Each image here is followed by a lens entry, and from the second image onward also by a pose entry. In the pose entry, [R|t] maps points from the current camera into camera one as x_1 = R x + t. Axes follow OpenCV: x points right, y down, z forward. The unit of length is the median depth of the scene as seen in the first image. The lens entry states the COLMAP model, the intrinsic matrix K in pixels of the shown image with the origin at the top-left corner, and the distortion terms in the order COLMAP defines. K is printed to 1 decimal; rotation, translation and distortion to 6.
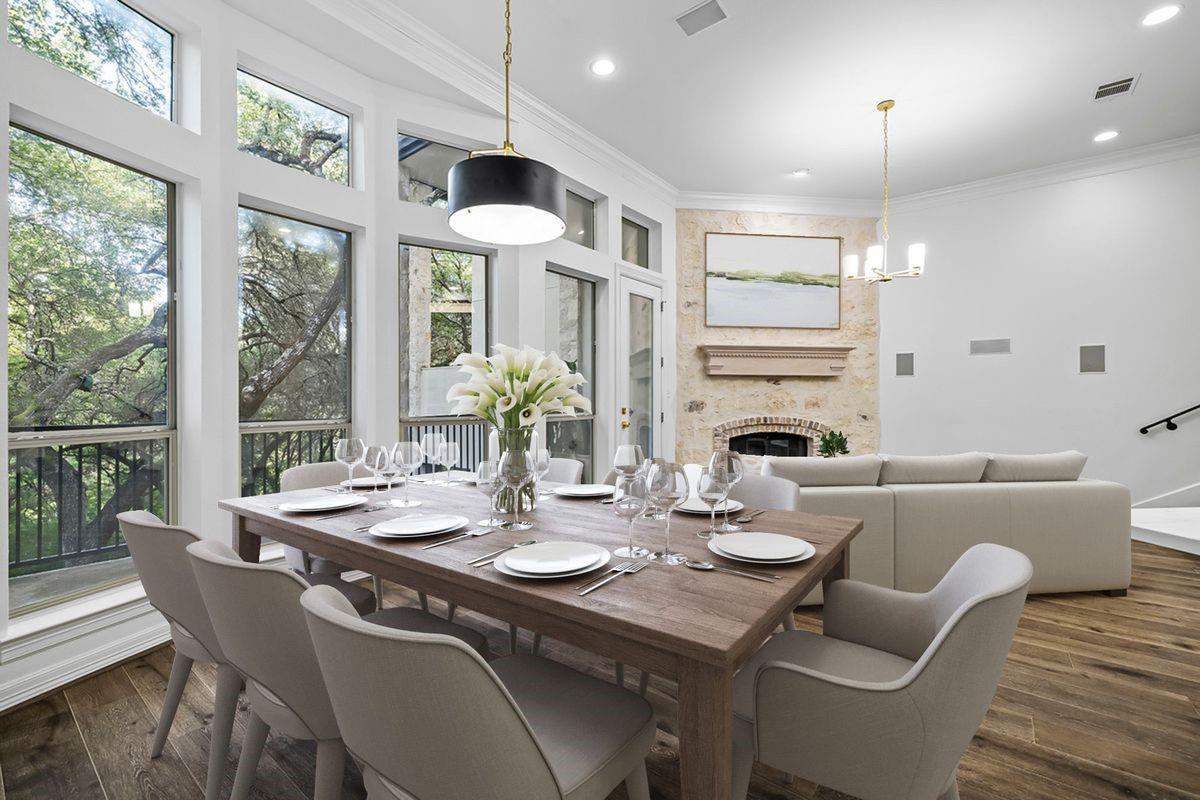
lens RADIAL K [[506.3, 0, 598.2], [0, 506.3, 392.3], [0, 0, 1]] dist [-0.001452, -0.000118]
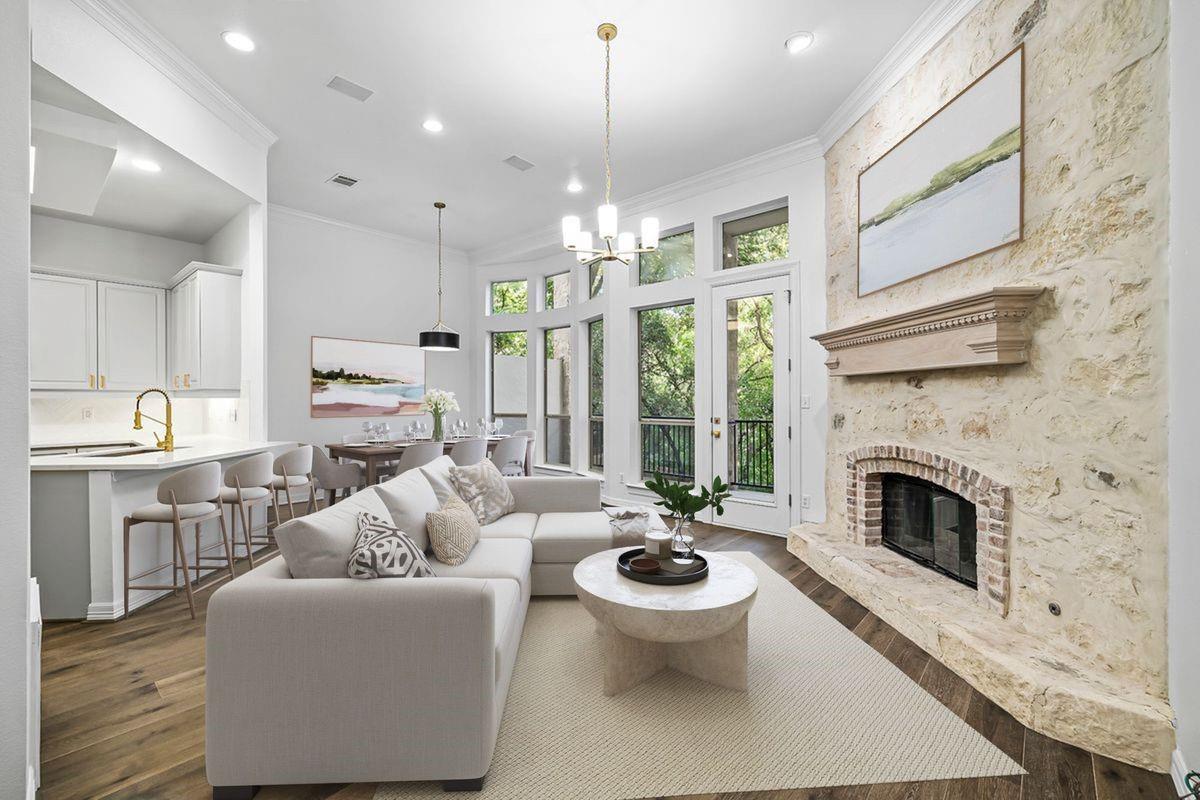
lens RADIAL K [[507.5, 0, 600.0], [0, 507.5, 400.0], [0, 0, 1]] dist [-0.001023, -0.000088]
pose [[-0.062600, 0.001634, -0.998037, 0.909396], [0.005650, 0.999983, 0.001282, -0.005329], [0.998023, -0.005559, -0.062608, 0.707483]]
